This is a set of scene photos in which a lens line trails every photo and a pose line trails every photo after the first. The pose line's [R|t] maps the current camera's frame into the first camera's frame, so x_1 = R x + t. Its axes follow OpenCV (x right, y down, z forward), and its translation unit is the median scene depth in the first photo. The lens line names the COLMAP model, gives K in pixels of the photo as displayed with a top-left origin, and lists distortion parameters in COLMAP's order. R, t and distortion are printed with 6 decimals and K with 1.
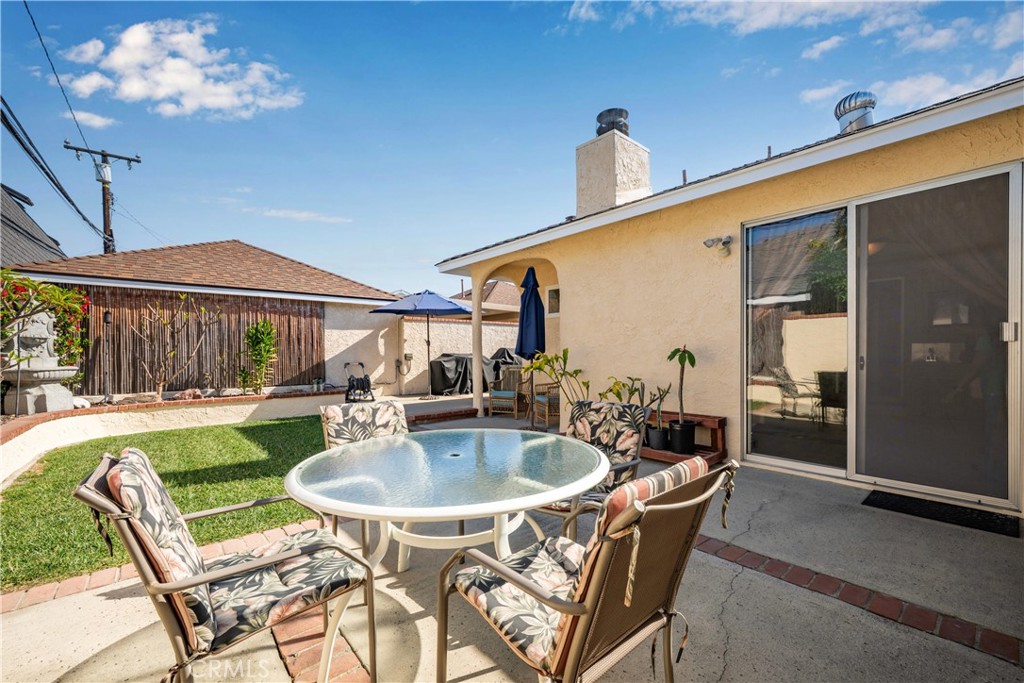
lens RADIAL K [[419.7, 0, 510.7], [0, 419.7, 351.6], [0, 0, 1]] dist [-0.002257, -0.000249]
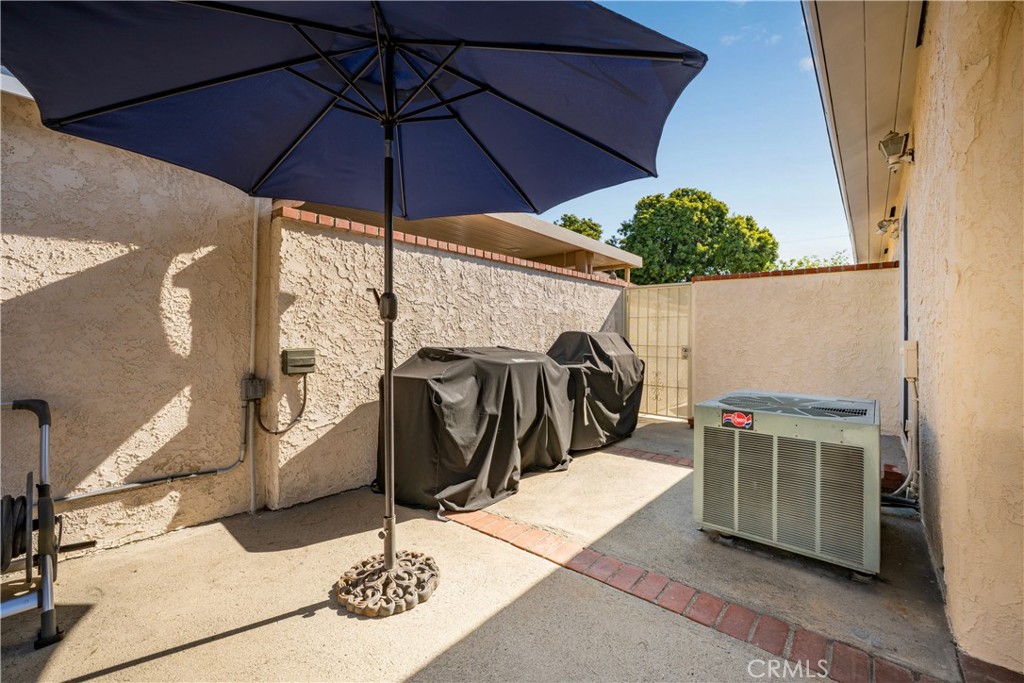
lens RADIAL K [[426.9, 0, 509.8], [0, 426.9, 331.6], [0, 0, 1]] dist [-0.002946, -0.000236]
pose [[0.987680, 0.015450, 0.155724, -0.174445], [-0.014574, 0.999871, -0.006767, -0.007705], [-0.155808, 0.004414, 0.987777, 0.809125]]
